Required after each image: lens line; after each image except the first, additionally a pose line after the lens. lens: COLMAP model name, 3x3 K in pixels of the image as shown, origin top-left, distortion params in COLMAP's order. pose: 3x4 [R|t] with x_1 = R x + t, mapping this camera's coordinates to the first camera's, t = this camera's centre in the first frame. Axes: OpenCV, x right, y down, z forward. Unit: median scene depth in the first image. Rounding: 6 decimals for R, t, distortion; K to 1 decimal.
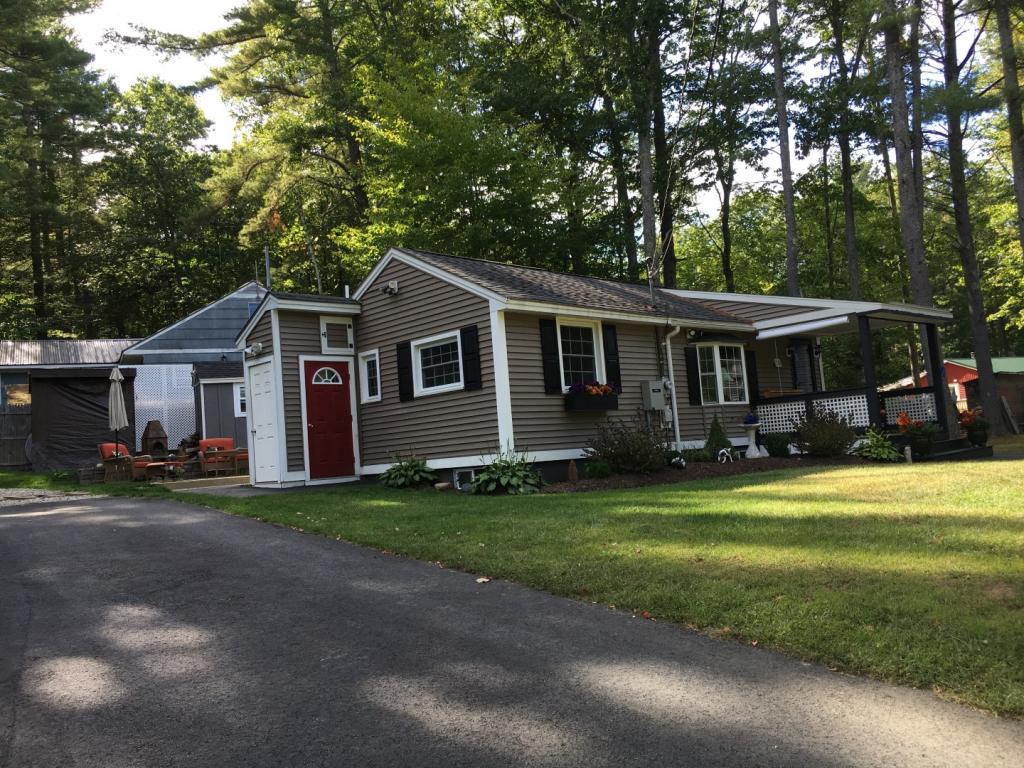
lens RADIAL K [[871.6, 0, 514.4], [0, 871.6, 385.6], [0, 0, 1]] dist [0.069867, -0.099056]
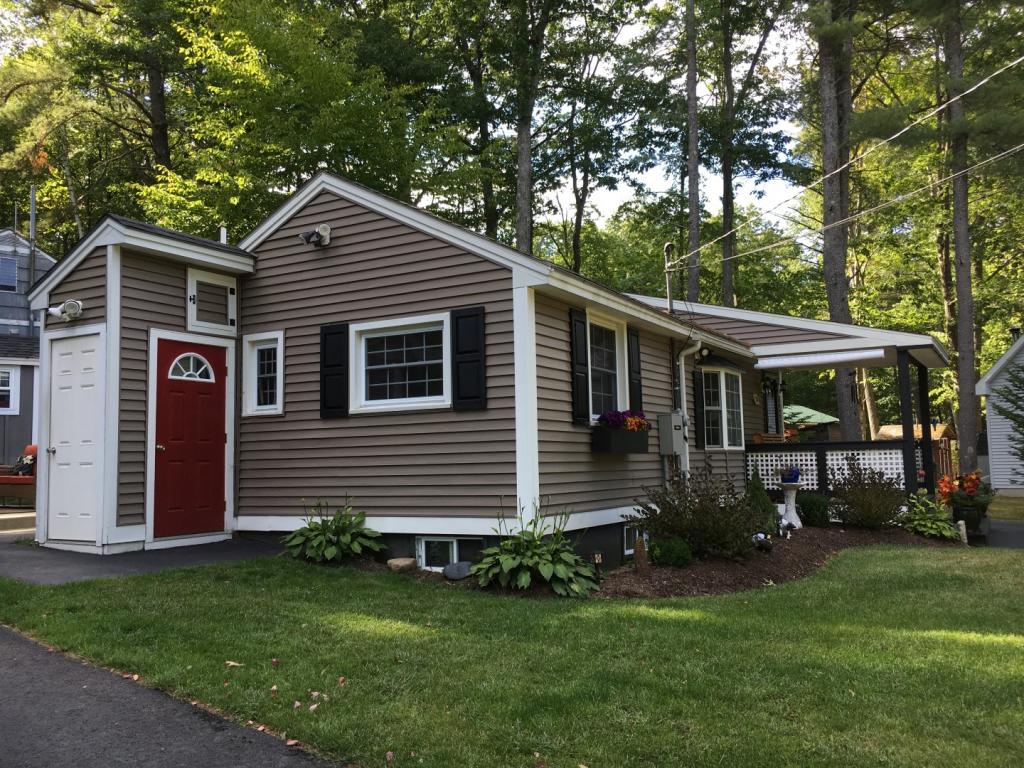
lens RADIAL K [[871.6, 0, 516.6], [0, 871.6, 380.1], [0, 0, 1]] dist [0.069867, -0.099056]
pose [[0.959134, 0.083948, 0.270213, -0.163520], [-0.077360, 0.996390, -0.034960, 0.002202], [-0.272172, 0.012627, 0.962166, 0.352207]]
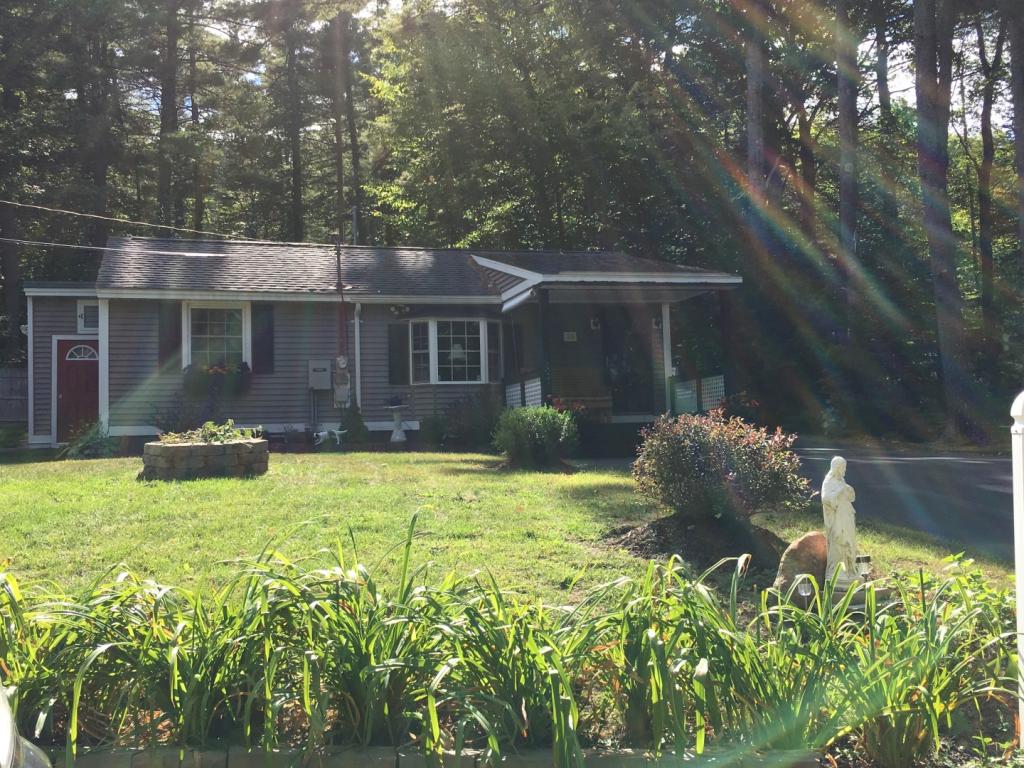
lens RADIAL K [[1106.8, 0, 511.2], [0, 1106.8, 385.0], [0, 0, 1]] dist [0.009002, 0.000000]
pose [[0.882271, 0.020984, -0.470274, 0.961155], [-0.000120, 0.999016, 0.044351, -0.033246], [0.470742, -0.039073, 0.881405, -0.005399]]
